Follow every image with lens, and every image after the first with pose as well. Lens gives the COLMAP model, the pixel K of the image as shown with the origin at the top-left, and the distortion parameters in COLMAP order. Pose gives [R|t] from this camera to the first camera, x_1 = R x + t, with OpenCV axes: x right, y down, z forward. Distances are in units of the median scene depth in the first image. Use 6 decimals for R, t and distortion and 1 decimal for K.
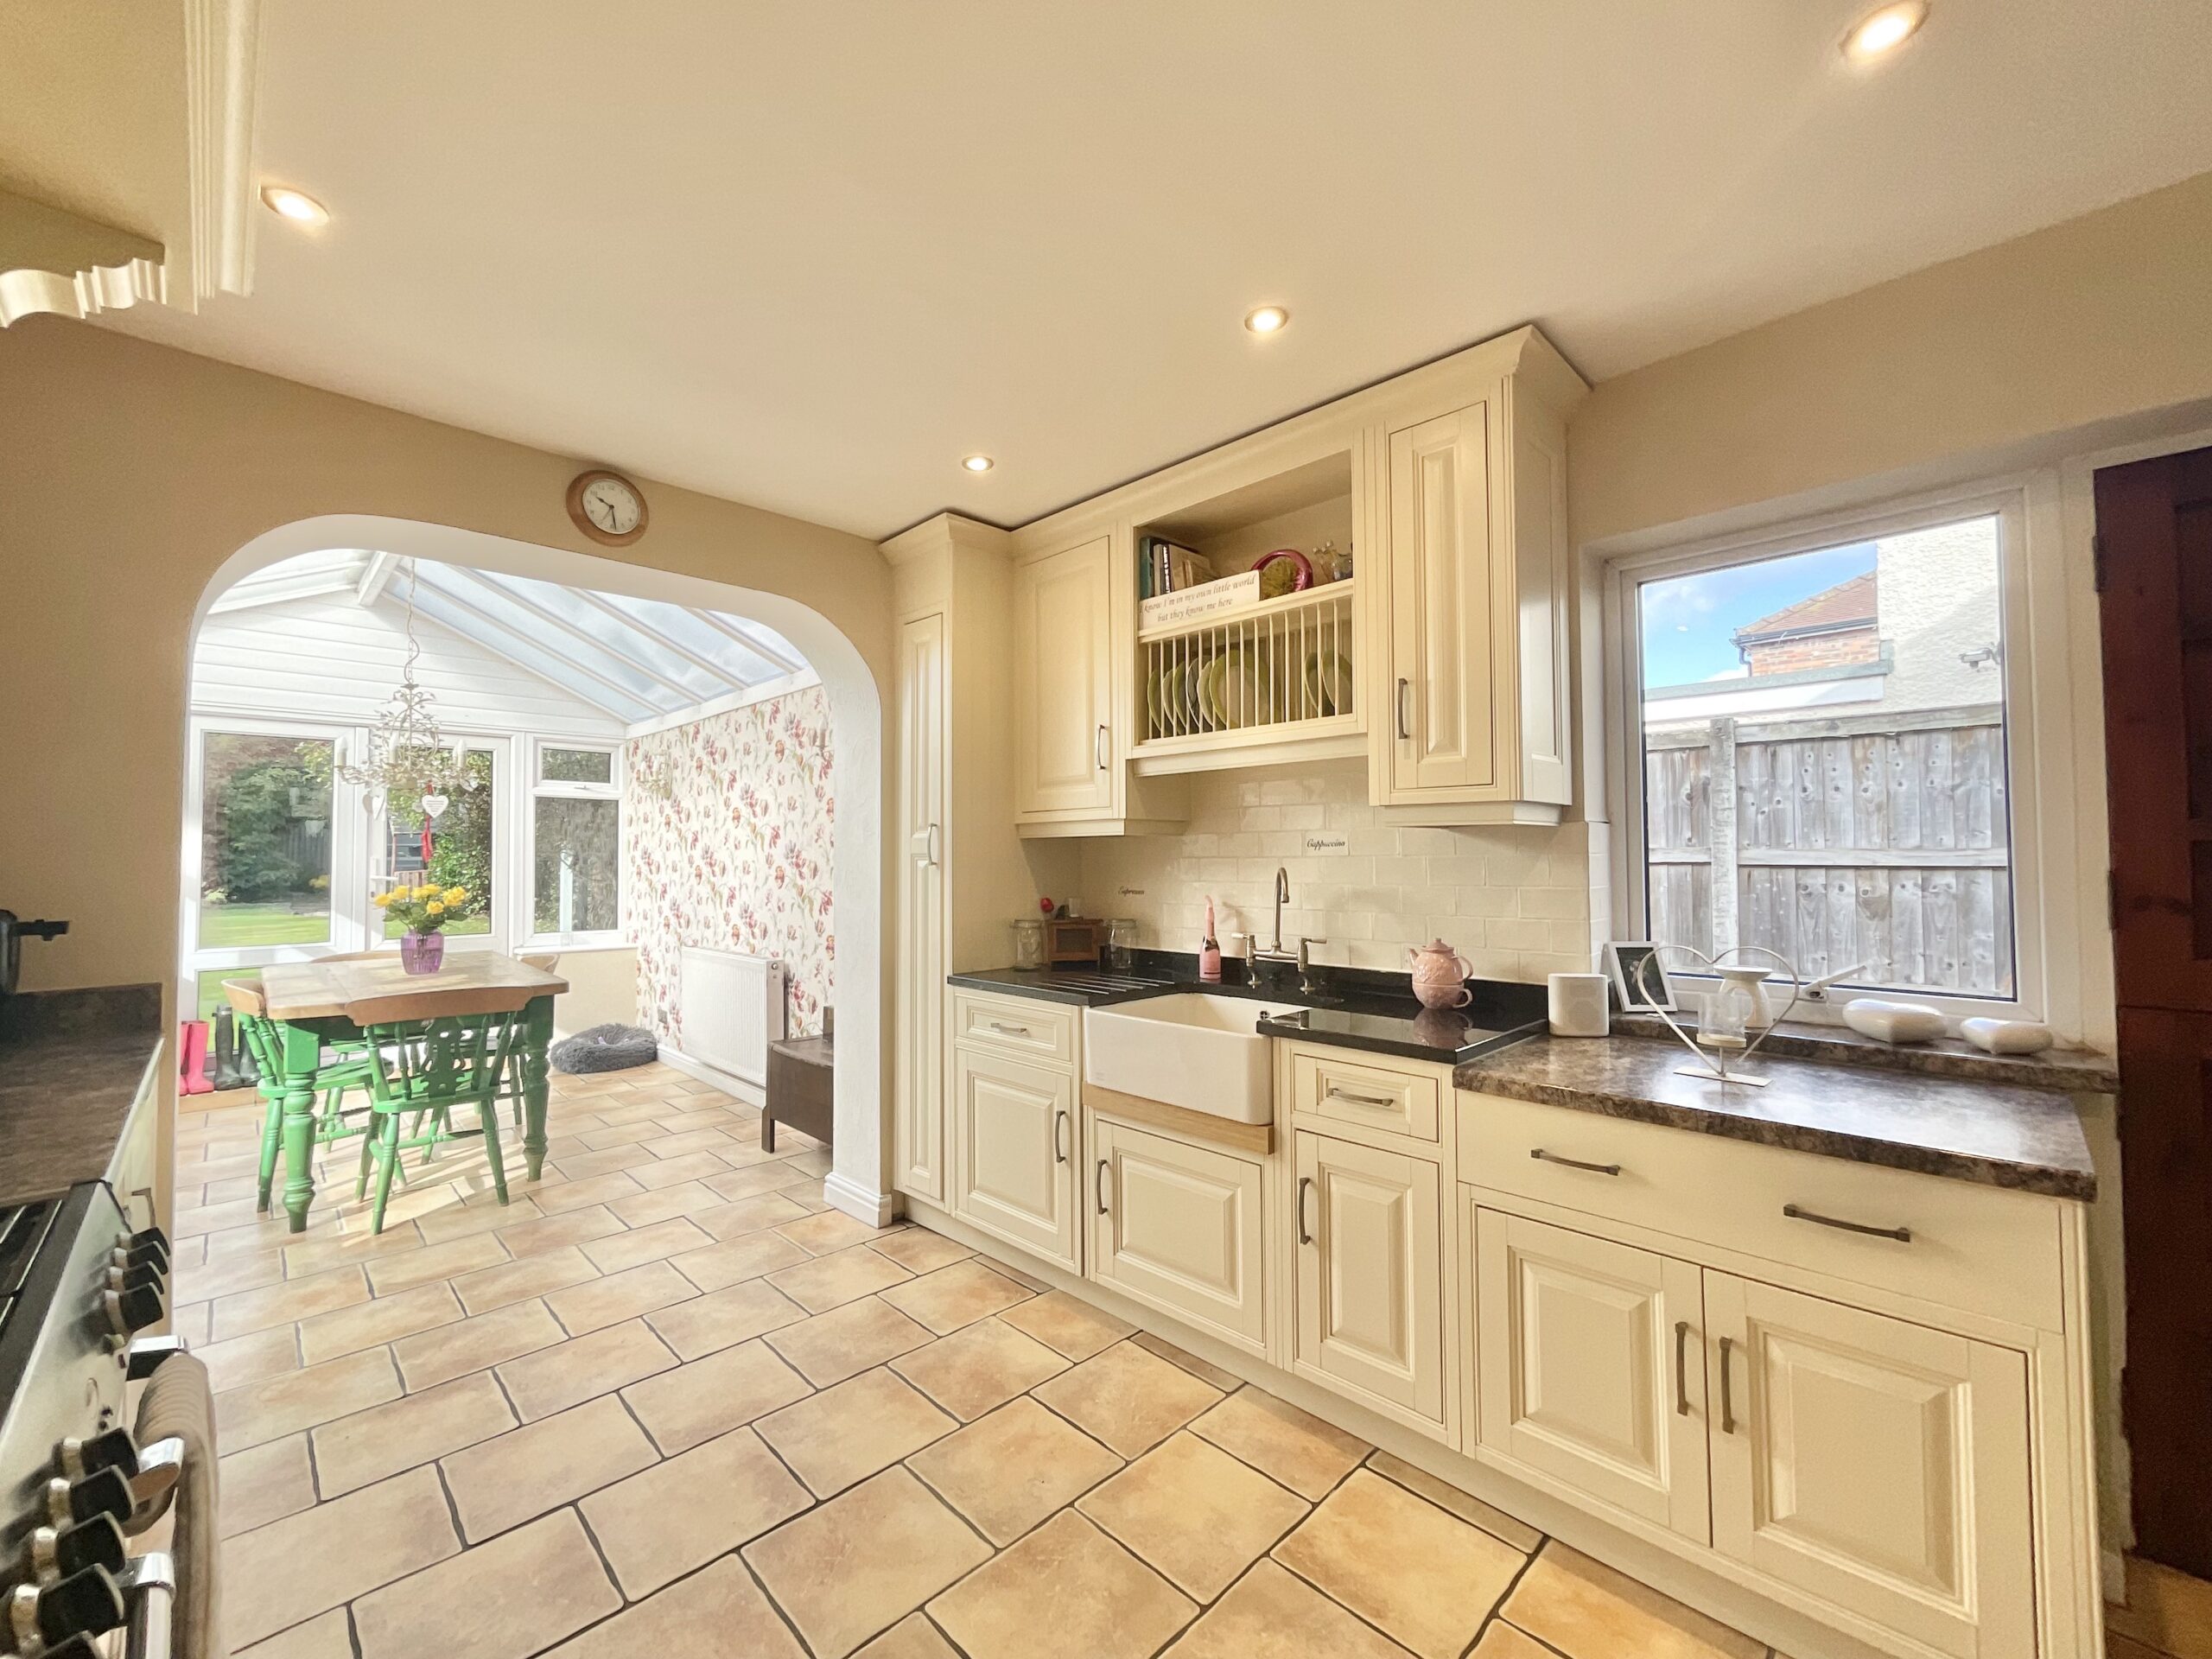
lens RADIAL K [[895.4, 0, 1099.0], [0, 895.4, 840.2], [0, 0, 1]] dist [0.002866, 0.000370]
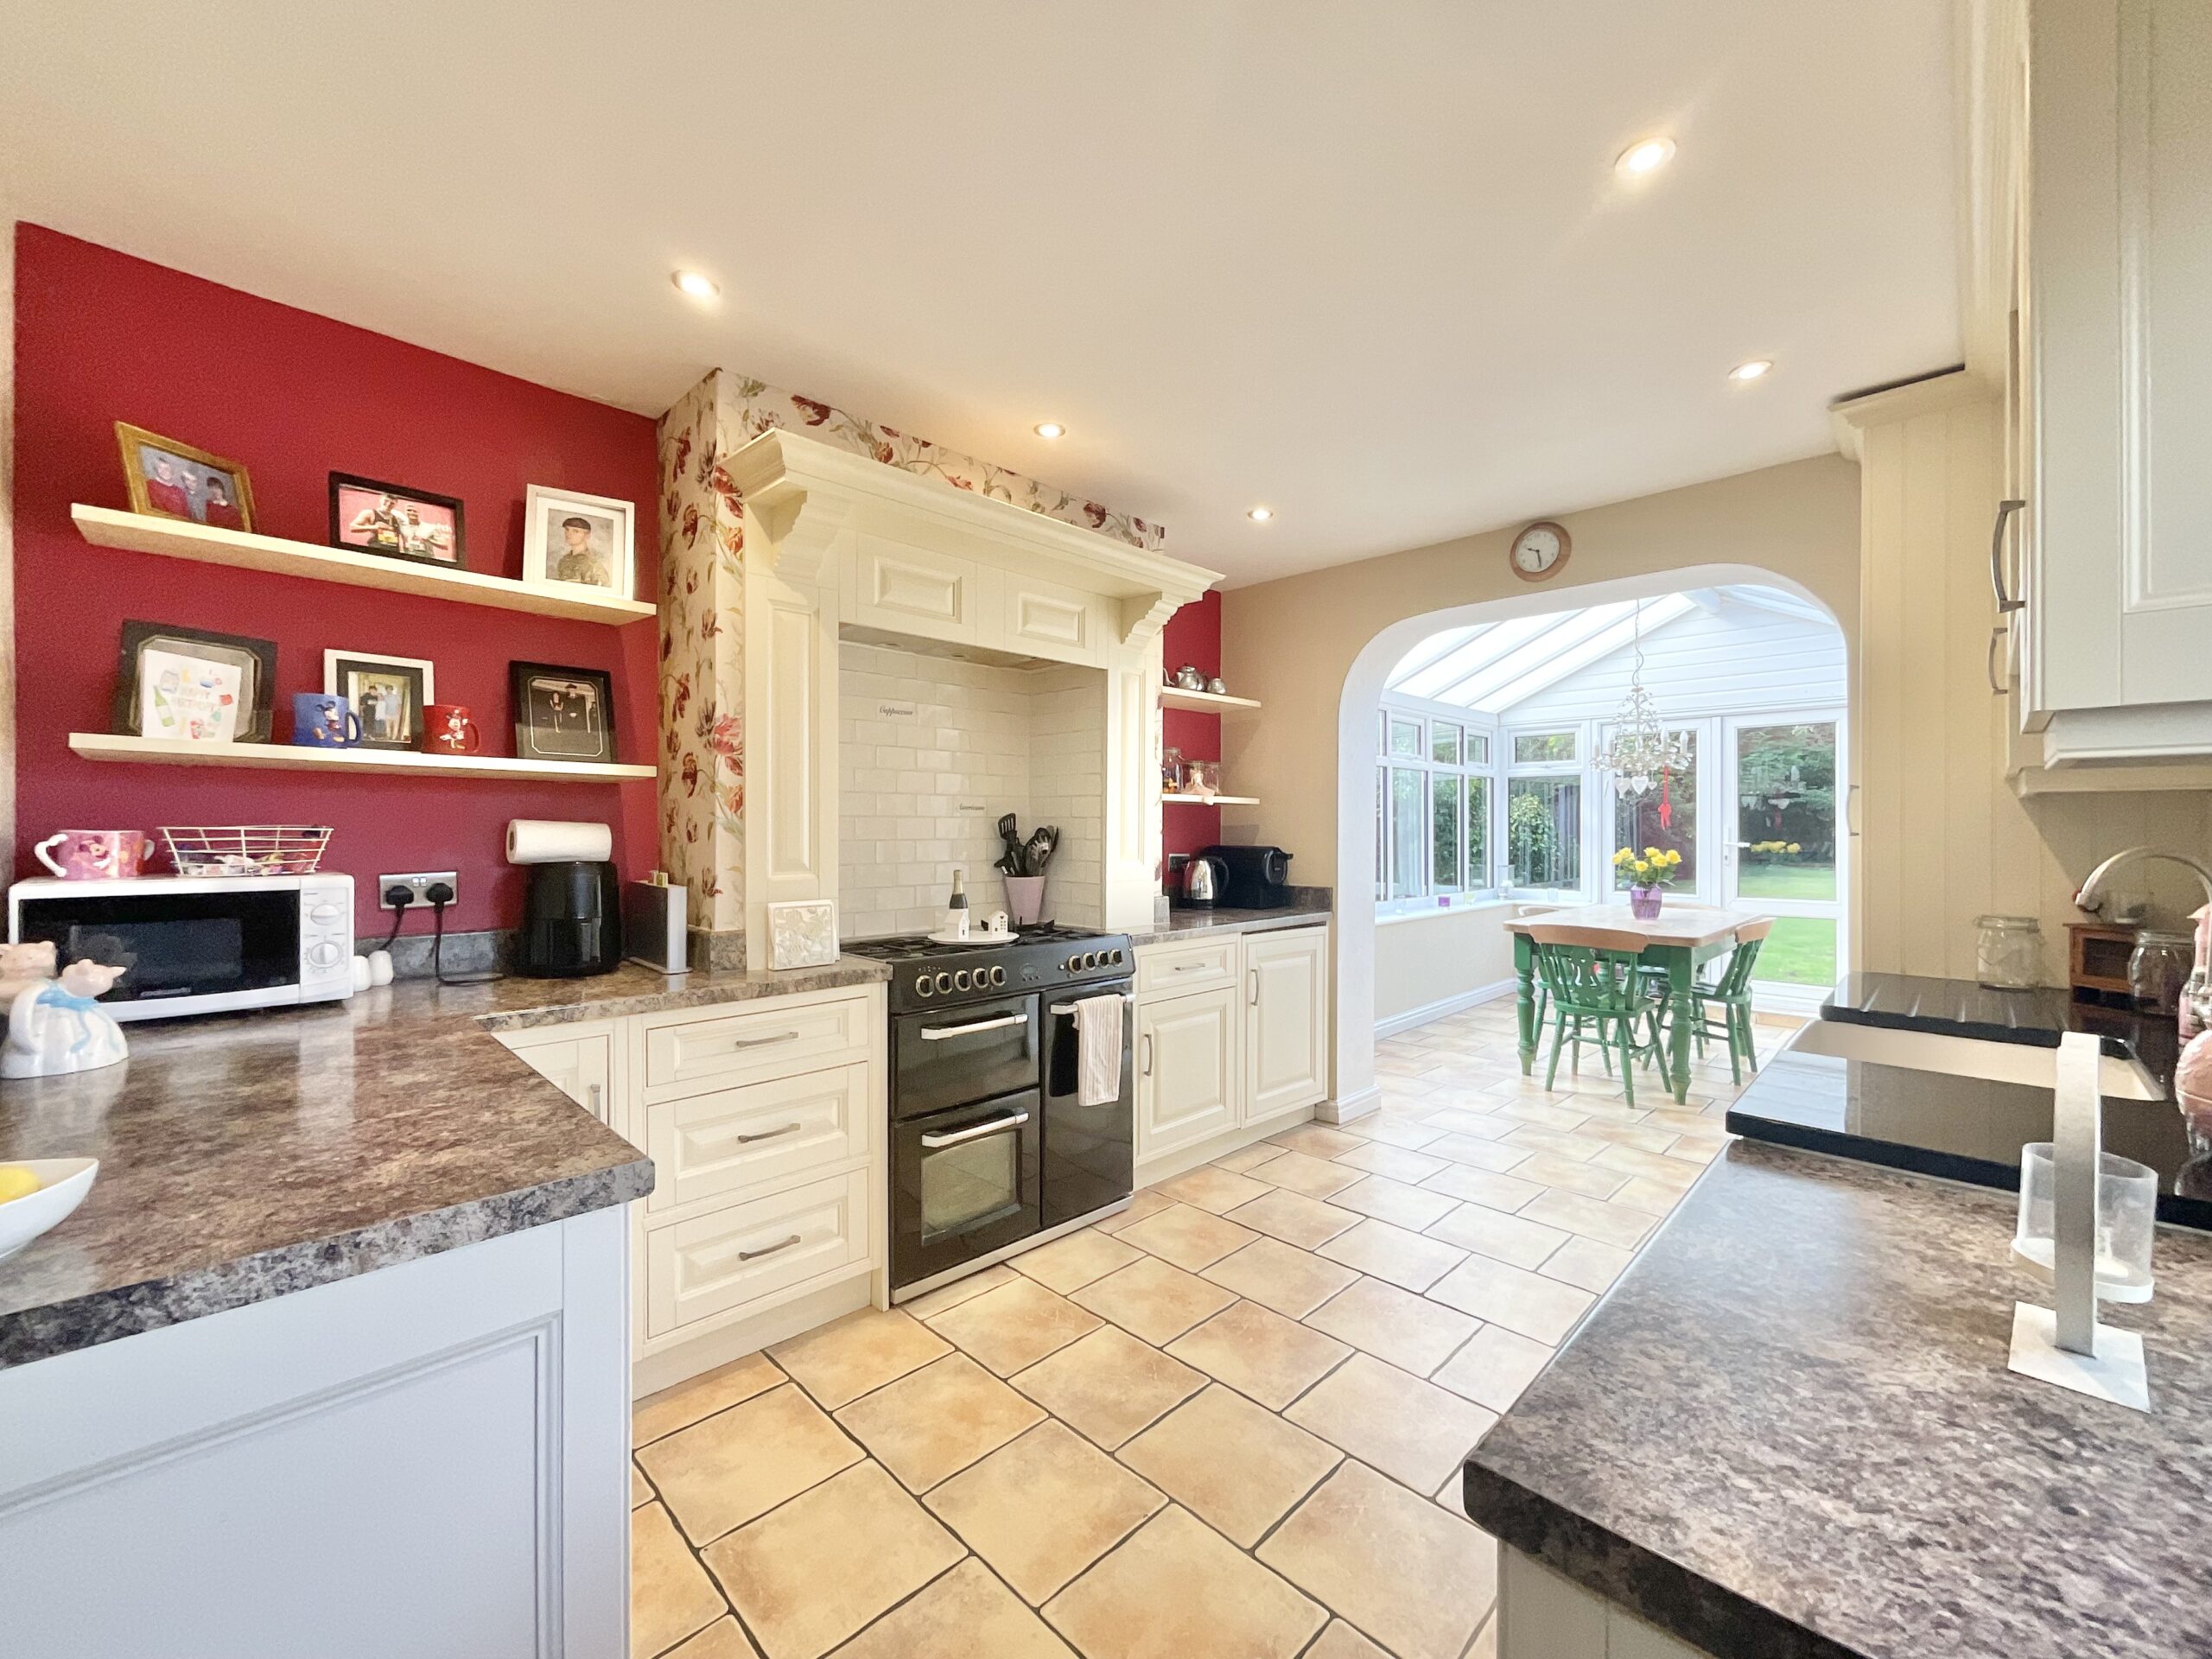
lens RADIAL K [[895.4, 0, 1106.5], [0, 895.4, 831.3], [0, 0, 1]] dist [0.002866, 0.000370]
pose [[0.005100, 0.001675, -0.999986, 0.651865], [0.018607, 0.999825, 0.001770, 0.013657], [0.999814, -0.018616, 0.005068, 0.329121]]
